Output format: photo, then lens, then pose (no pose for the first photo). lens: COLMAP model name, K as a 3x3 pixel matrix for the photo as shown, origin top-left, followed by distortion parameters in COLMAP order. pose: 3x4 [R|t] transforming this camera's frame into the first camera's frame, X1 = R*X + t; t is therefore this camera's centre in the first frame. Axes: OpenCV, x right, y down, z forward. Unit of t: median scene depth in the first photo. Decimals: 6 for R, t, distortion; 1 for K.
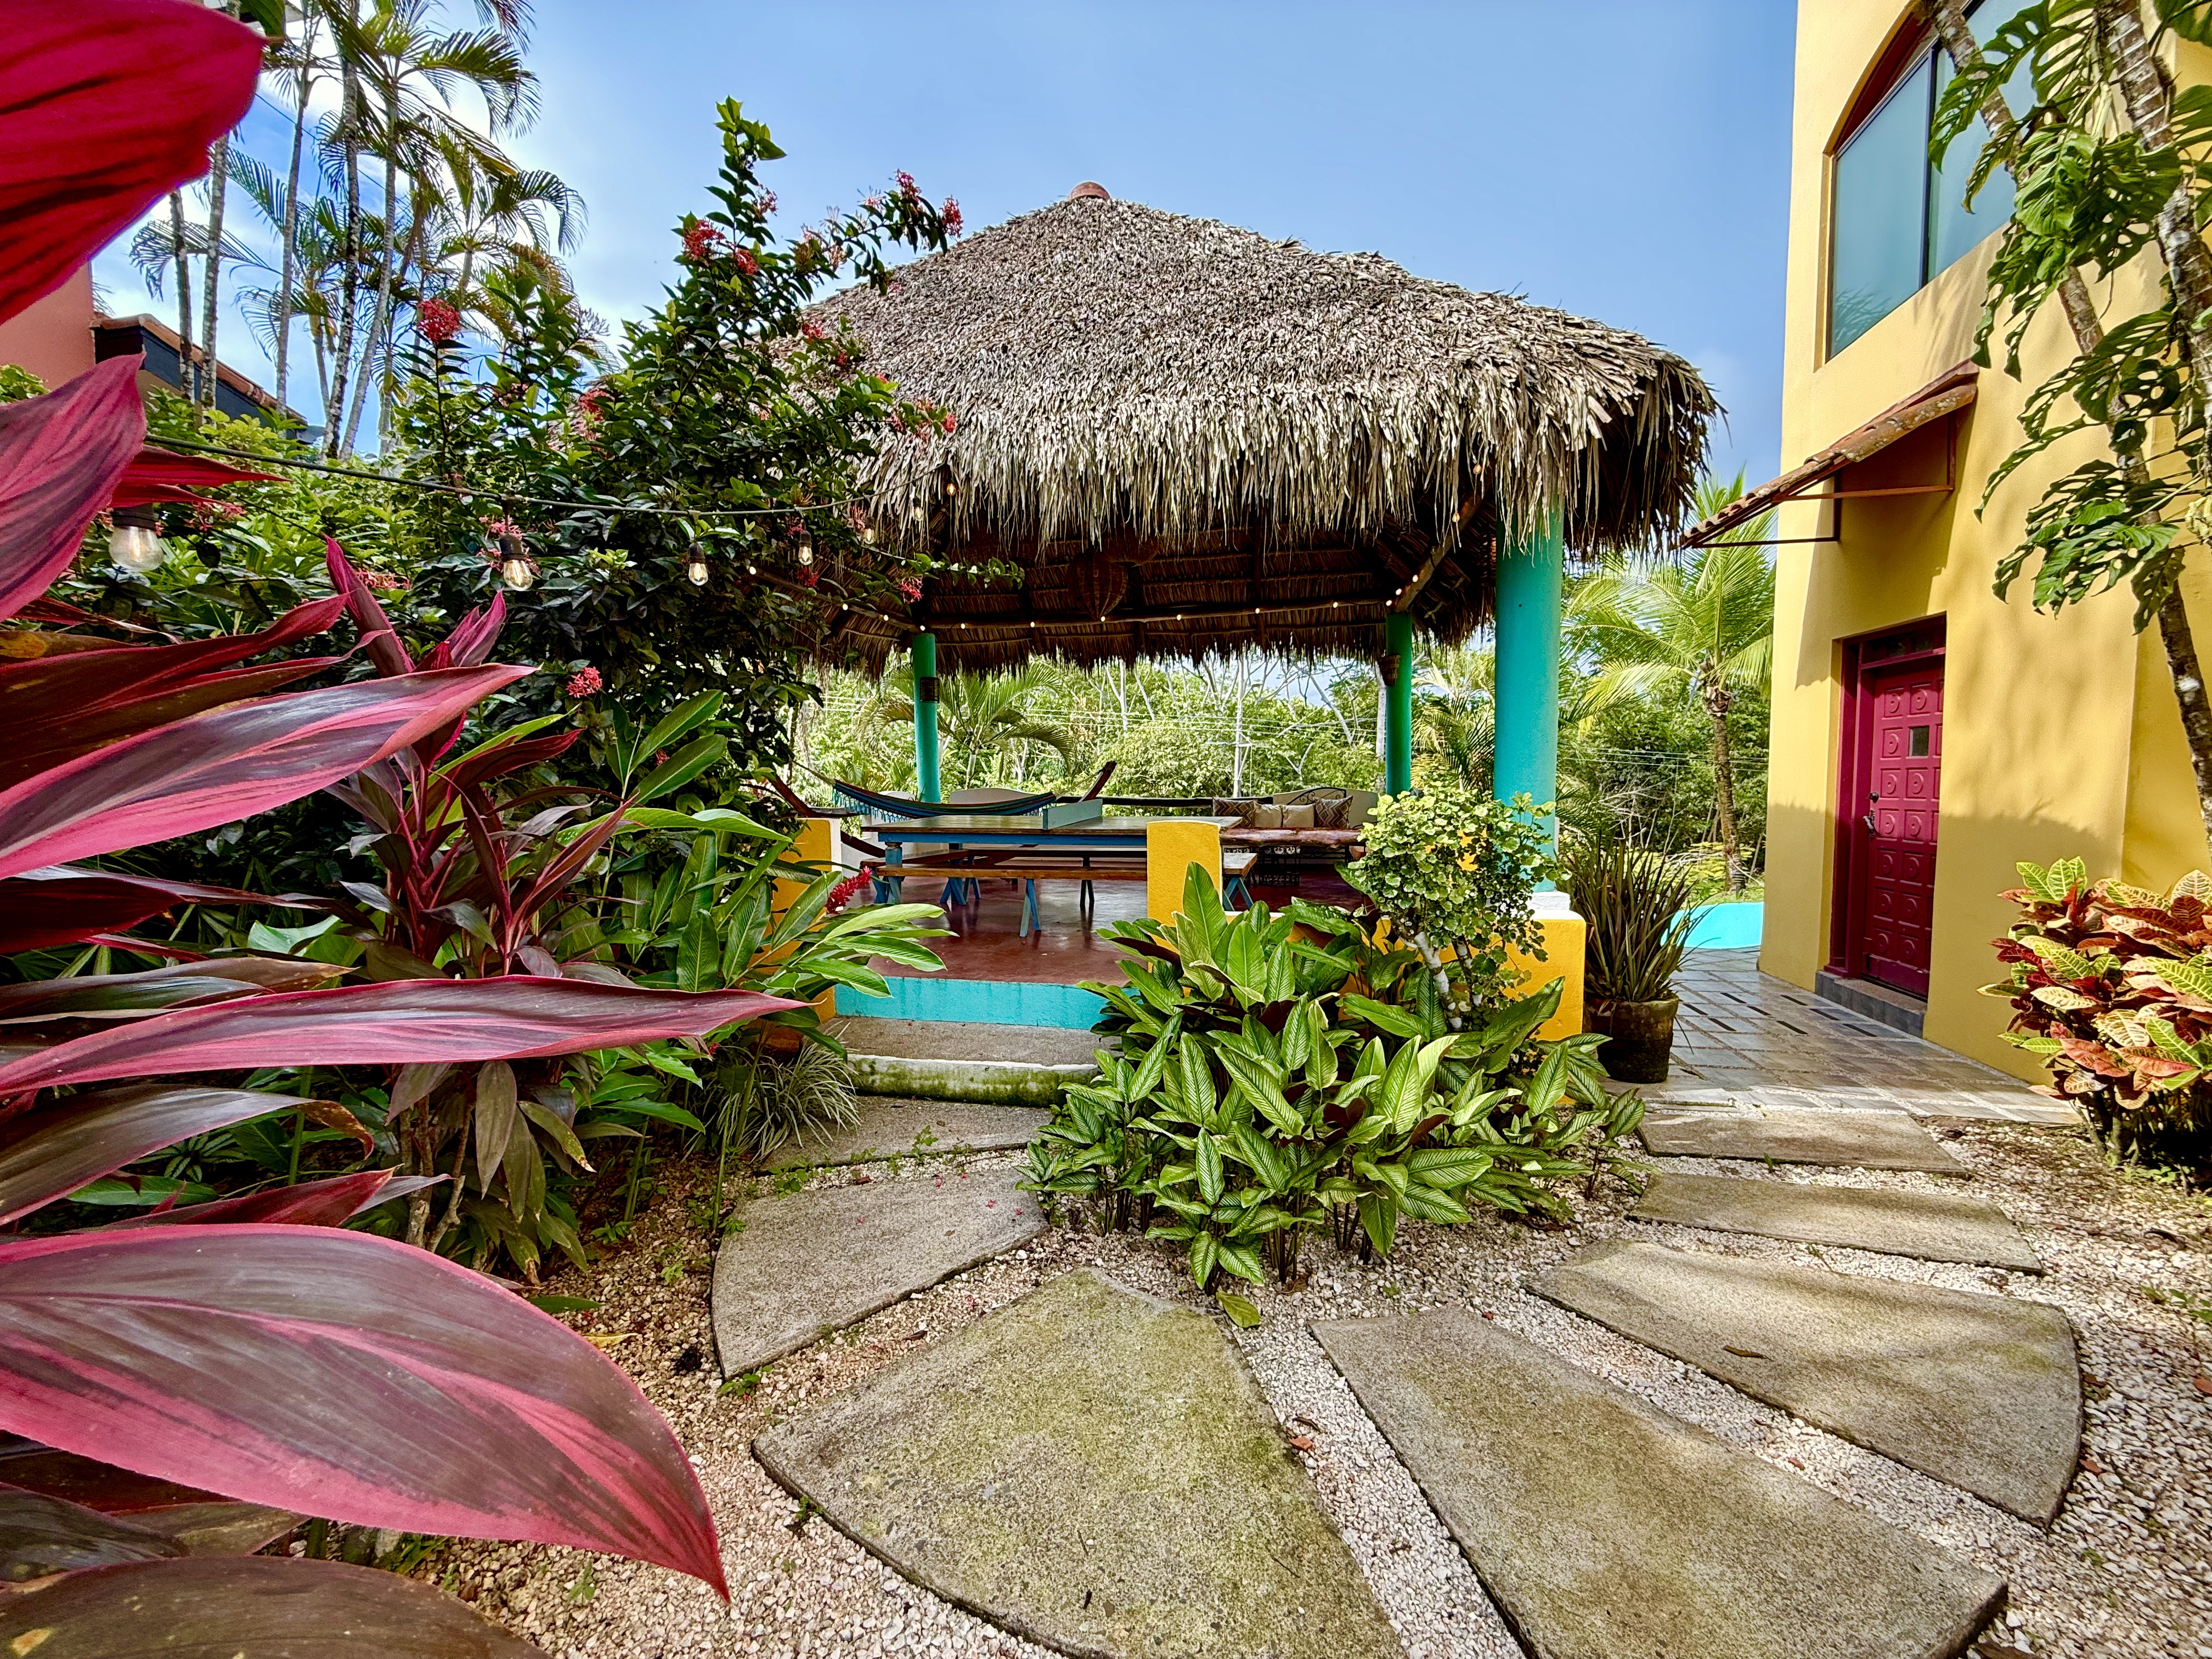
lens RADIAL K [[887.1, 0, 1100.6], [0, 887.1, 828.6], [0, 0, 1]] dist [0.002379, 0.000082]
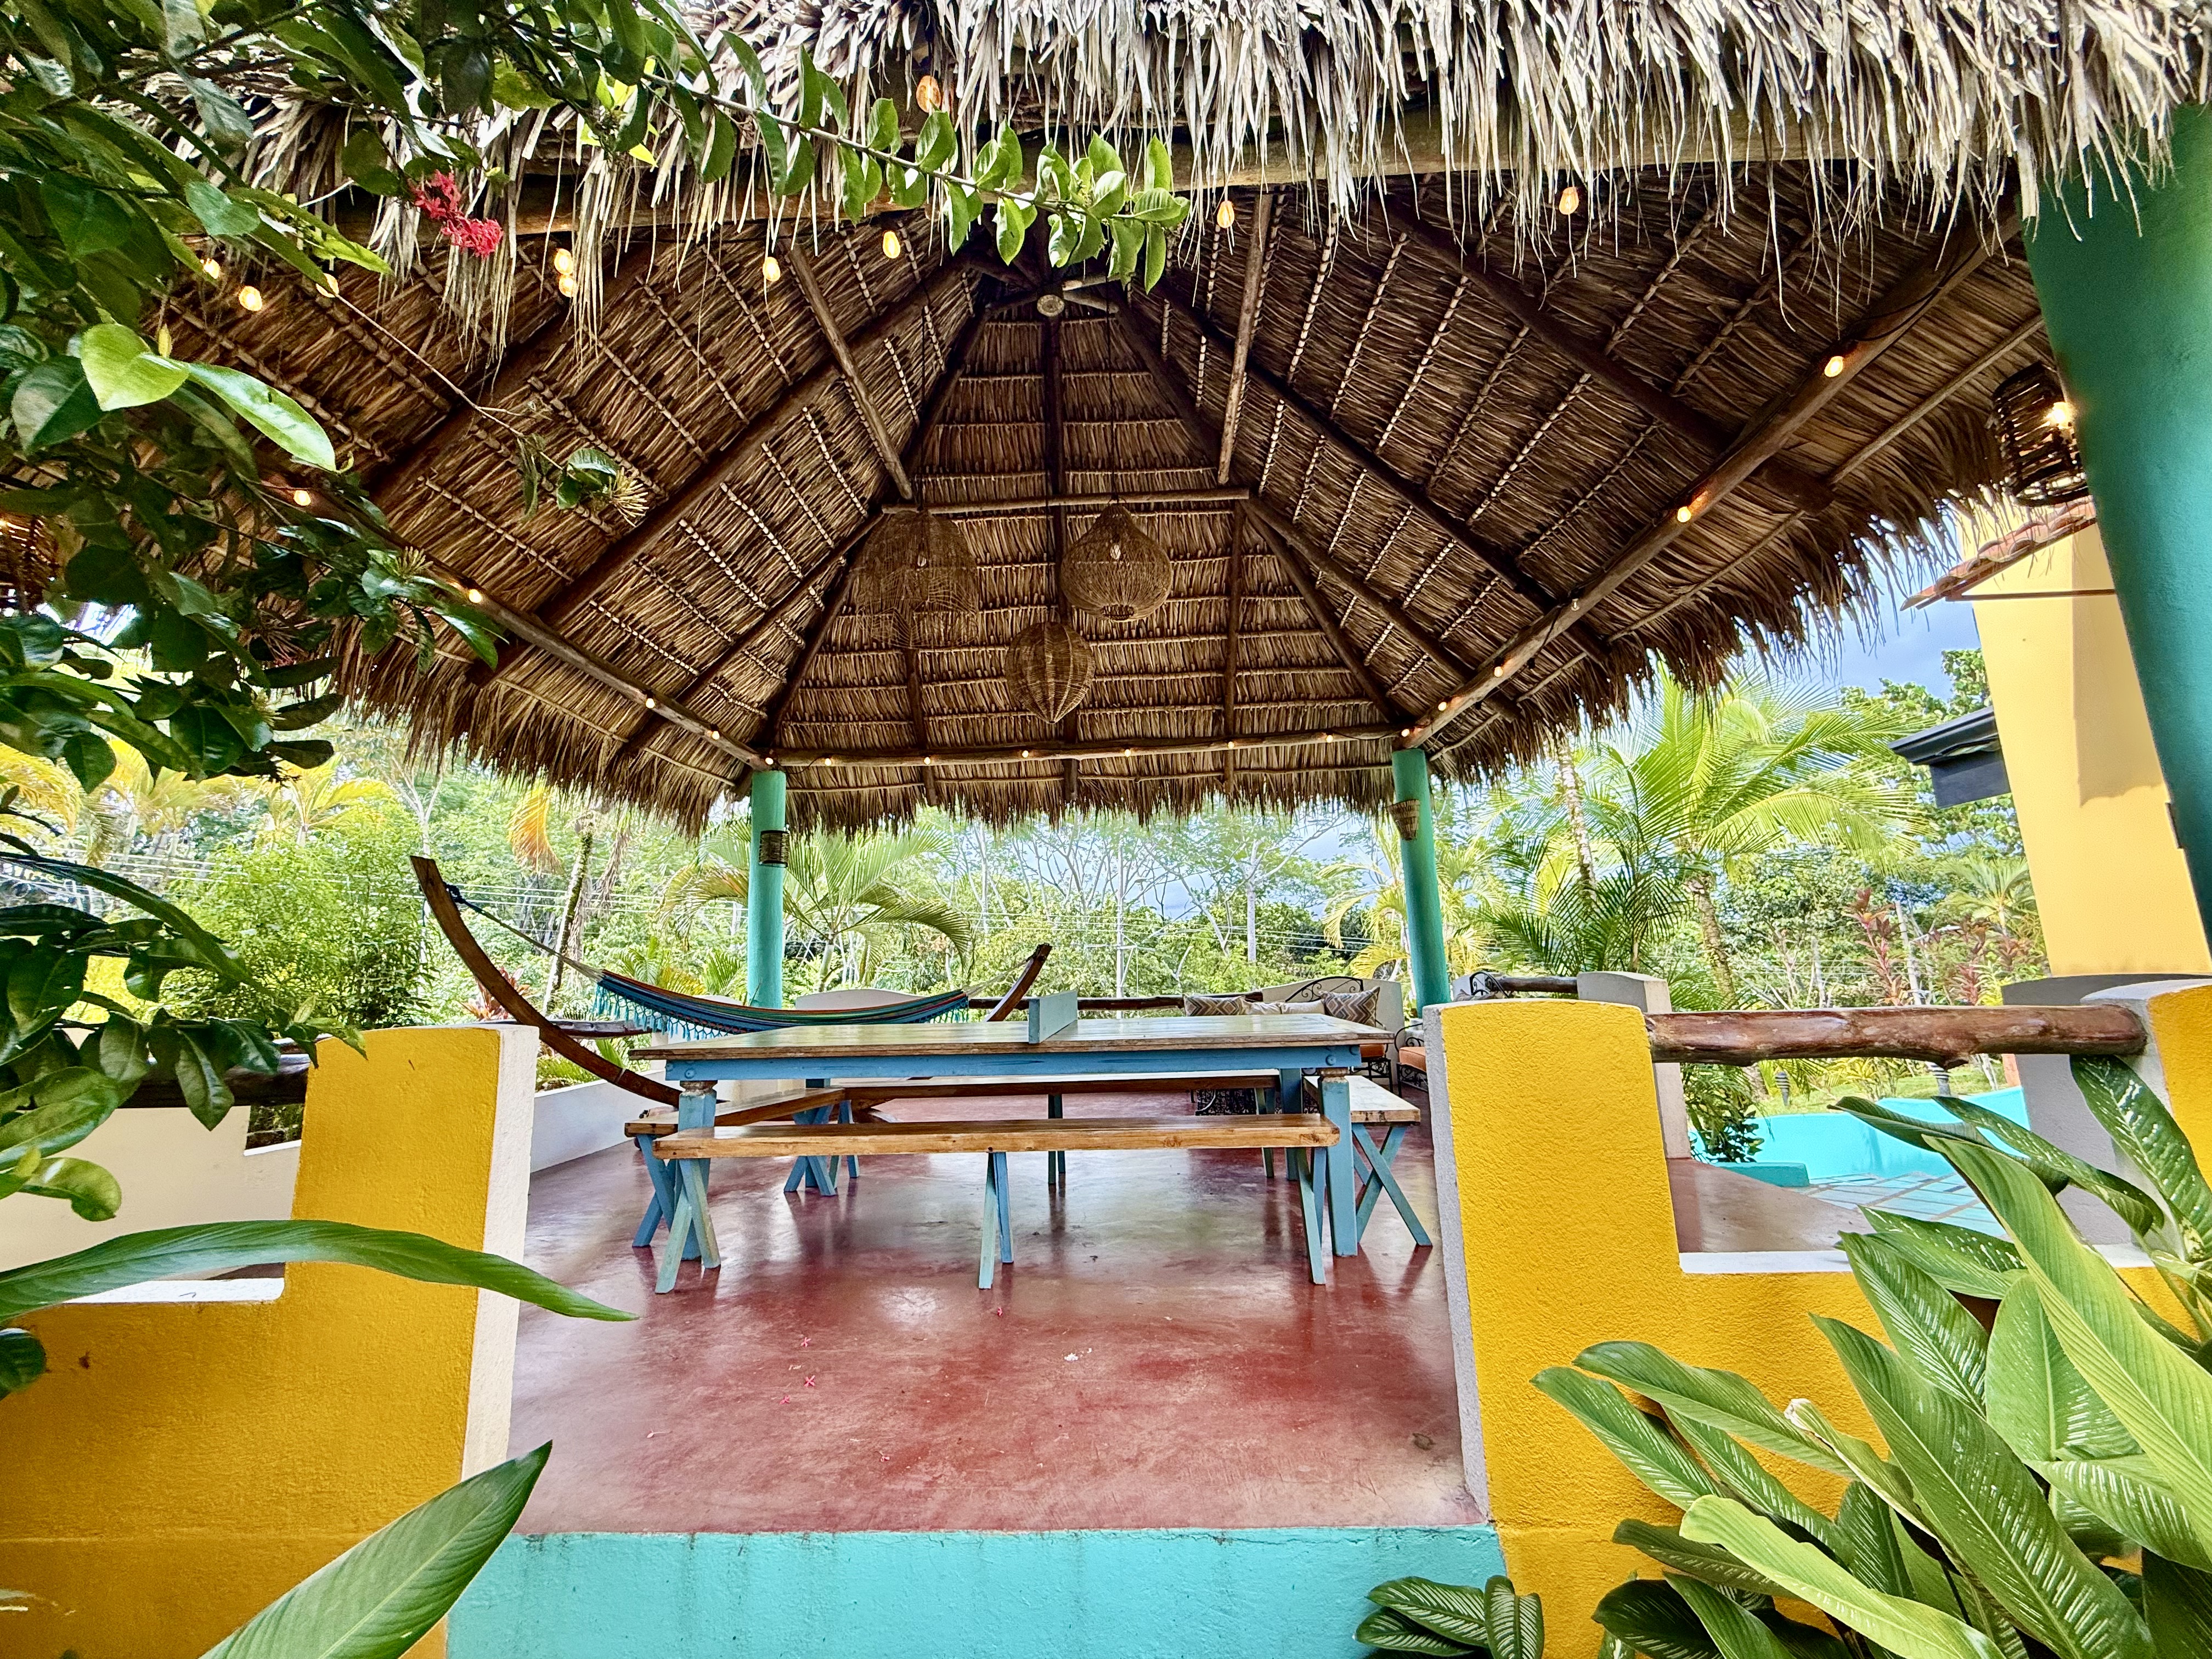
lens RADIAL K [[887.1, 0, 1100.6], [0, 887.1, 828.6], [0, 0, 1]] dist [0.002379, 0.000082]
pose [[0.984776, 0.018341, 0.172858, -0.059172], [0.023609, 0.971091, -0.237538, 0.001402], [-0.172217, 0.238003, 0.955874, 0.277144]]
